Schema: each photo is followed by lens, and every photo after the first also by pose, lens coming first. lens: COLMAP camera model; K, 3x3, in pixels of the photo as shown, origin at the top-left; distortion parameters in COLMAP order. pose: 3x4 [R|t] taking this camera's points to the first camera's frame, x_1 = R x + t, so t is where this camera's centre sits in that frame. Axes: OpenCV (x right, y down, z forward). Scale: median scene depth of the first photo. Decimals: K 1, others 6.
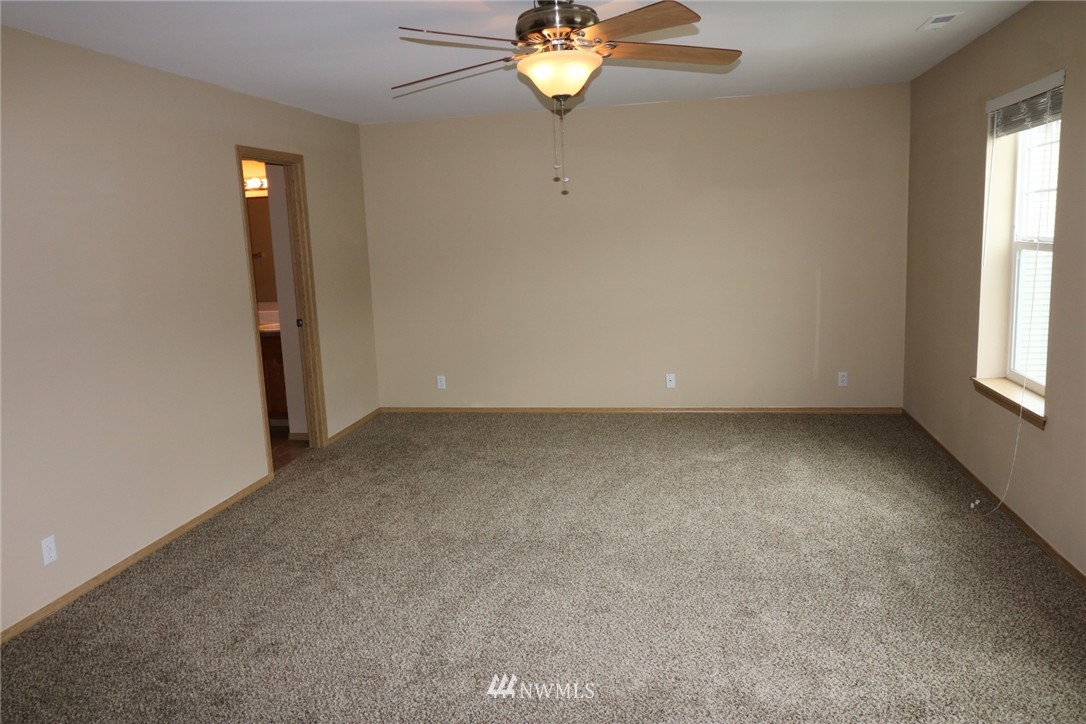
lens RADIAL K [[793.6, 0, 537.0], [0, 793.6, 349.6], [0, 0, 1]] dist [0.003449, 0.003482]
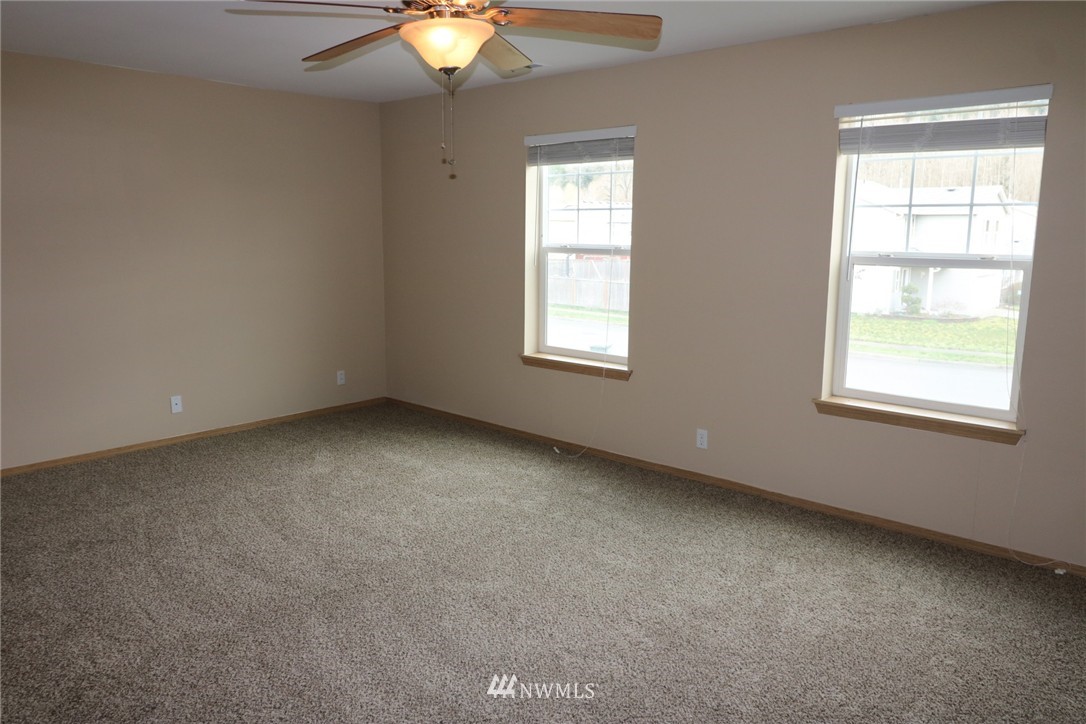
lens RADIAL K [[793.6, 0, 537.0], [0, 793.6, 349.6], [0, 0, 1]] dist [0.003449, 0.003482]
pose [[0.514771, -0.085757, 0.853028, -0.518283], [0.101298, 0.994099, 0.038809, -0.018902], [-0.851322, 0.066432, 0.520420, 0.332565]]
